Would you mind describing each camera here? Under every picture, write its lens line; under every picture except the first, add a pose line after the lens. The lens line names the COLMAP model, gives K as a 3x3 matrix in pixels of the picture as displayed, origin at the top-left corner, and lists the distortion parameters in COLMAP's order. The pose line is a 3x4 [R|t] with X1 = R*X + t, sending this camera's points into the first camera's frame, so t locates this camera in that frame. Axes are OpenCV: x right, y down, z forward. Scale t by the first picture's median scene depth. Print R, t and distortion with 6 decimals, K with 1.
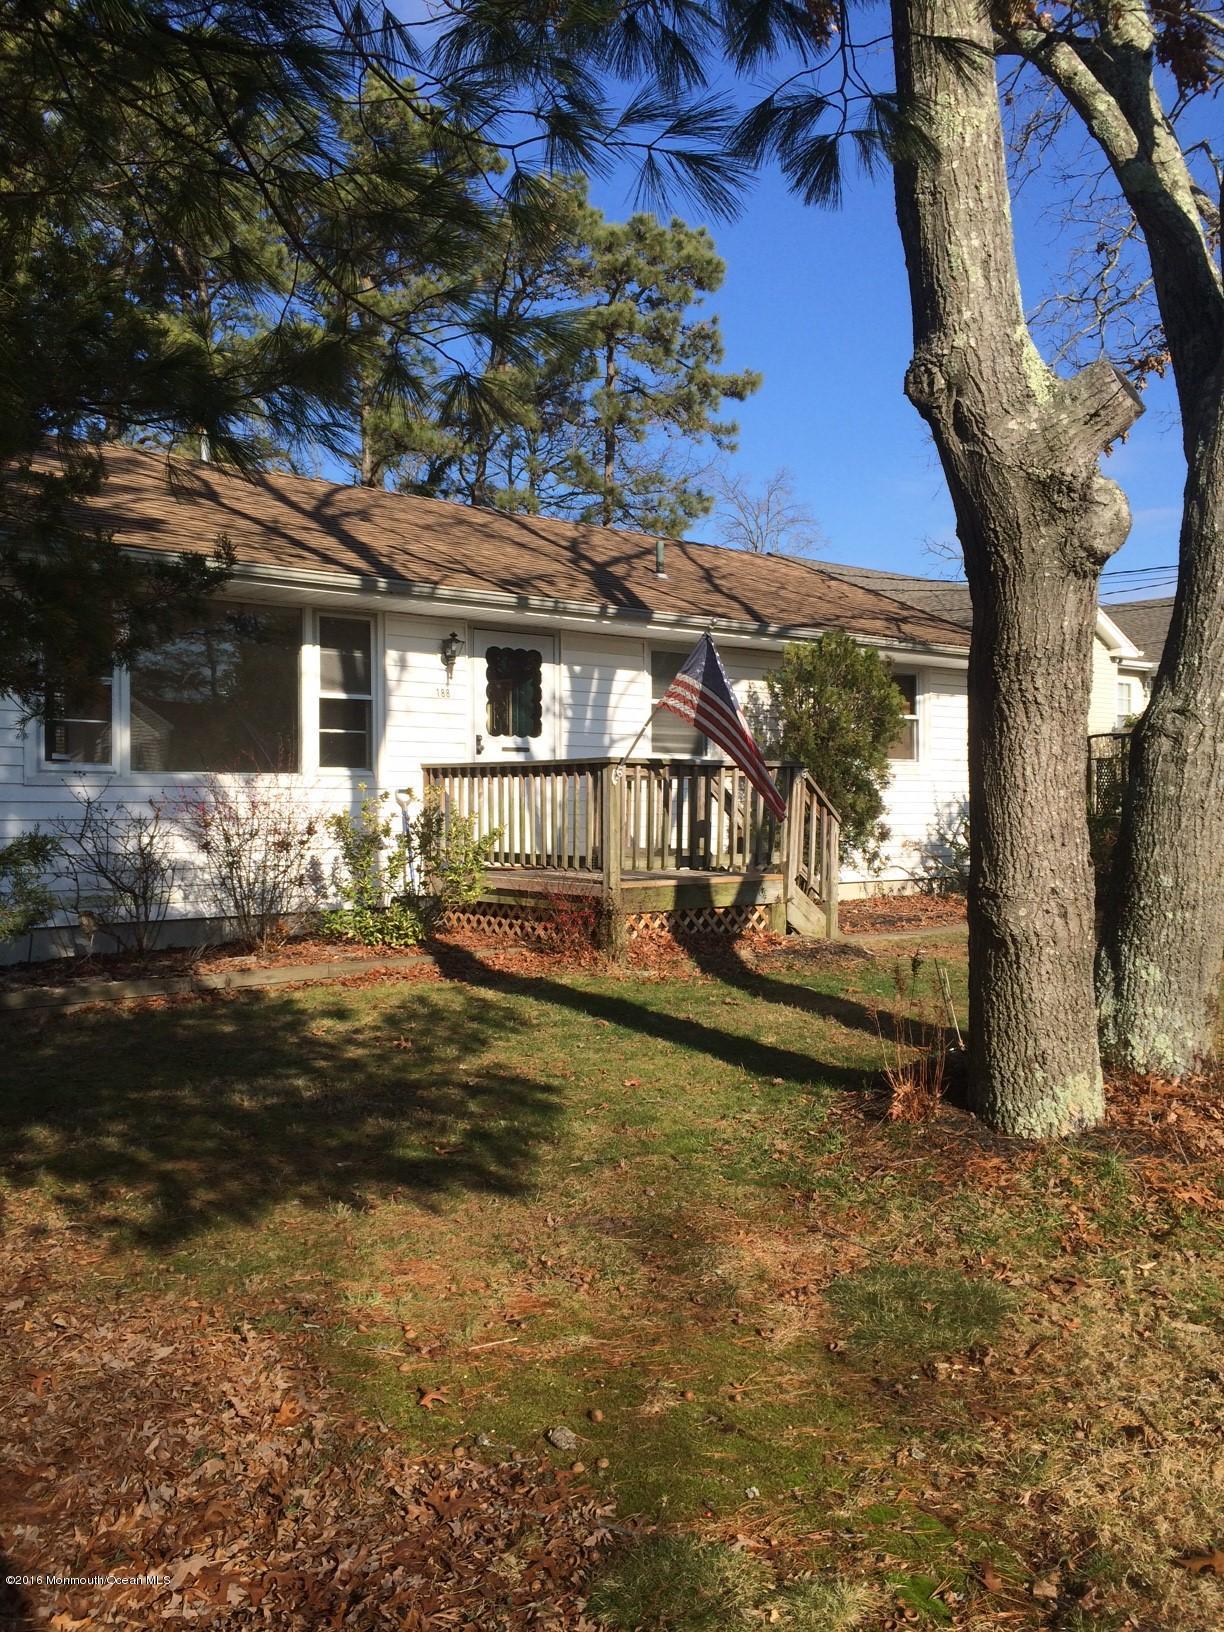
lens RADIAL K [[1406.6, 0, 611.2], [0, 1406.6, 813.4], [0, 0, 1]] dist [0.079492, -0.094432]
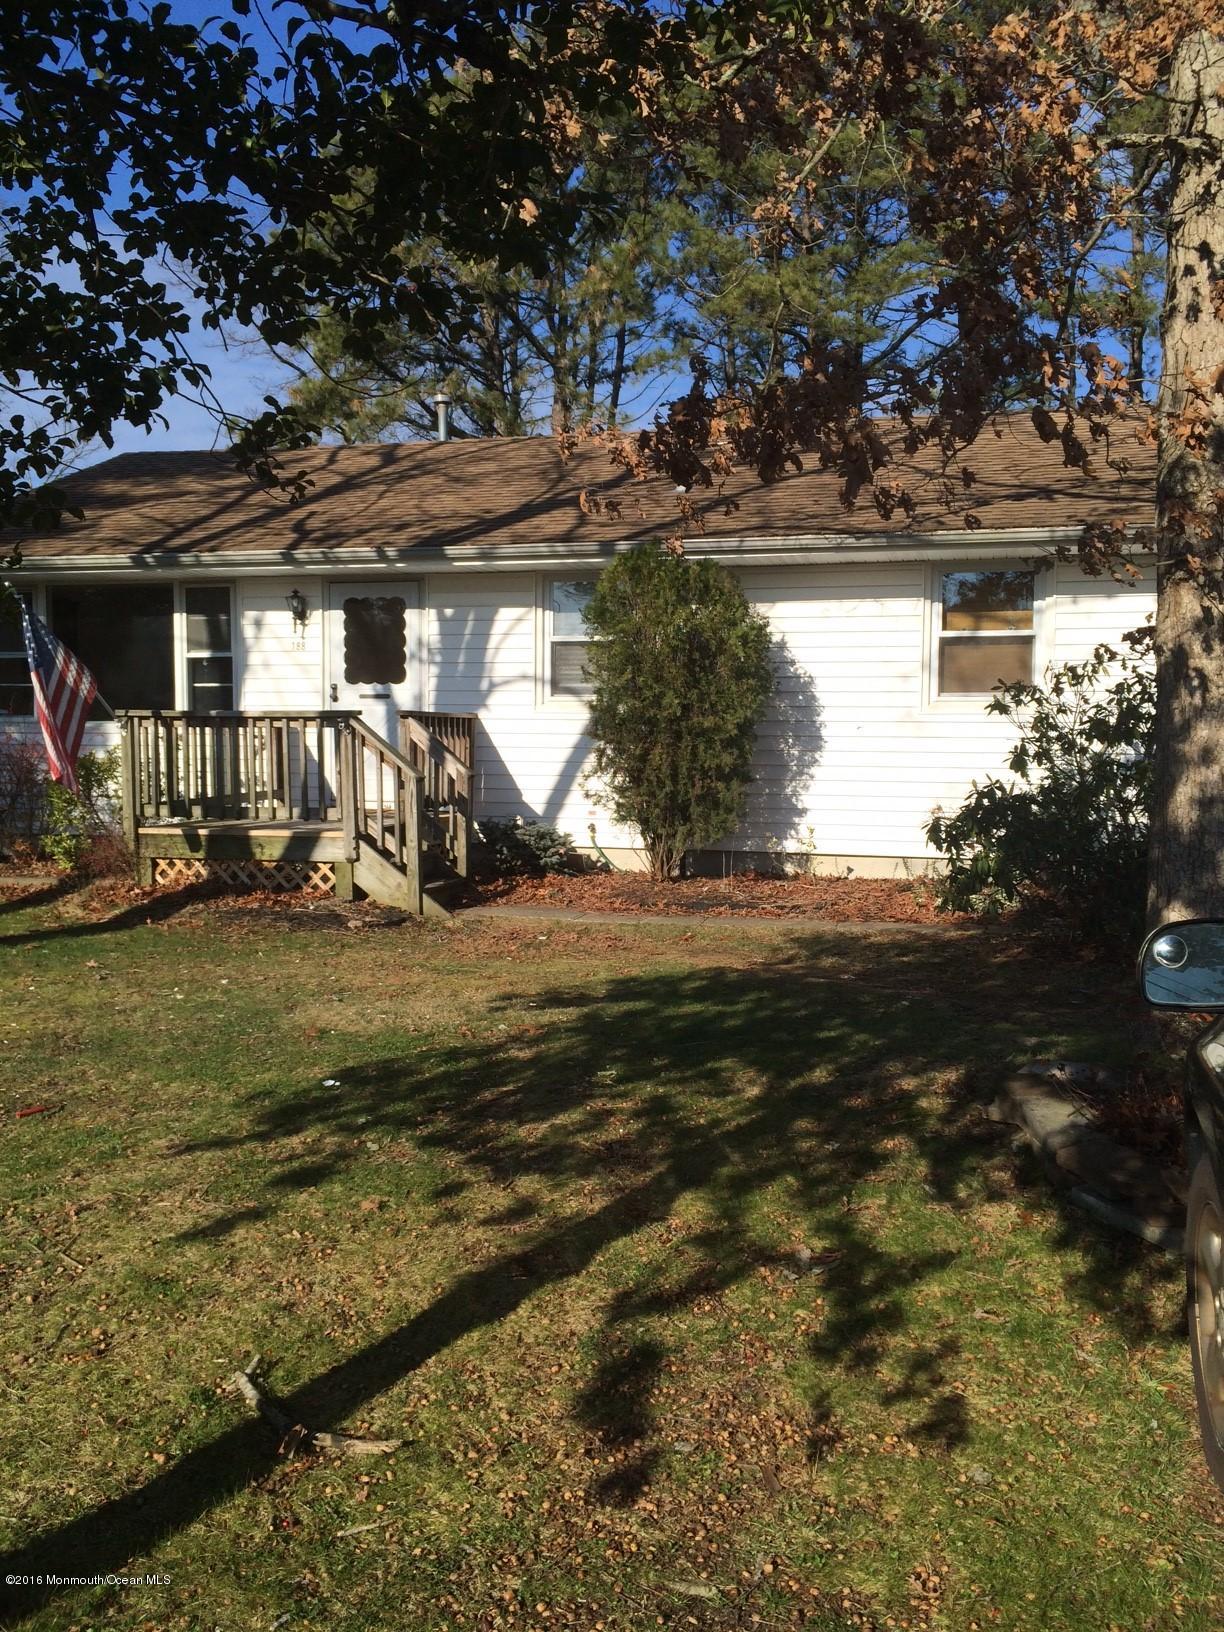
lens RADIAL K [[1406.6, 0, 613.9], [0, 1406.6, 819.6], [0, 0, 1]] dist [0.079492, -0.094432]
pose [[0.540678, 0.061958, -0.838945, 0.915219], [-0.013453, 0.997793, 0.065019, -0.025644], [0.841122, -0.023868, 0.540318, 0.598500]]
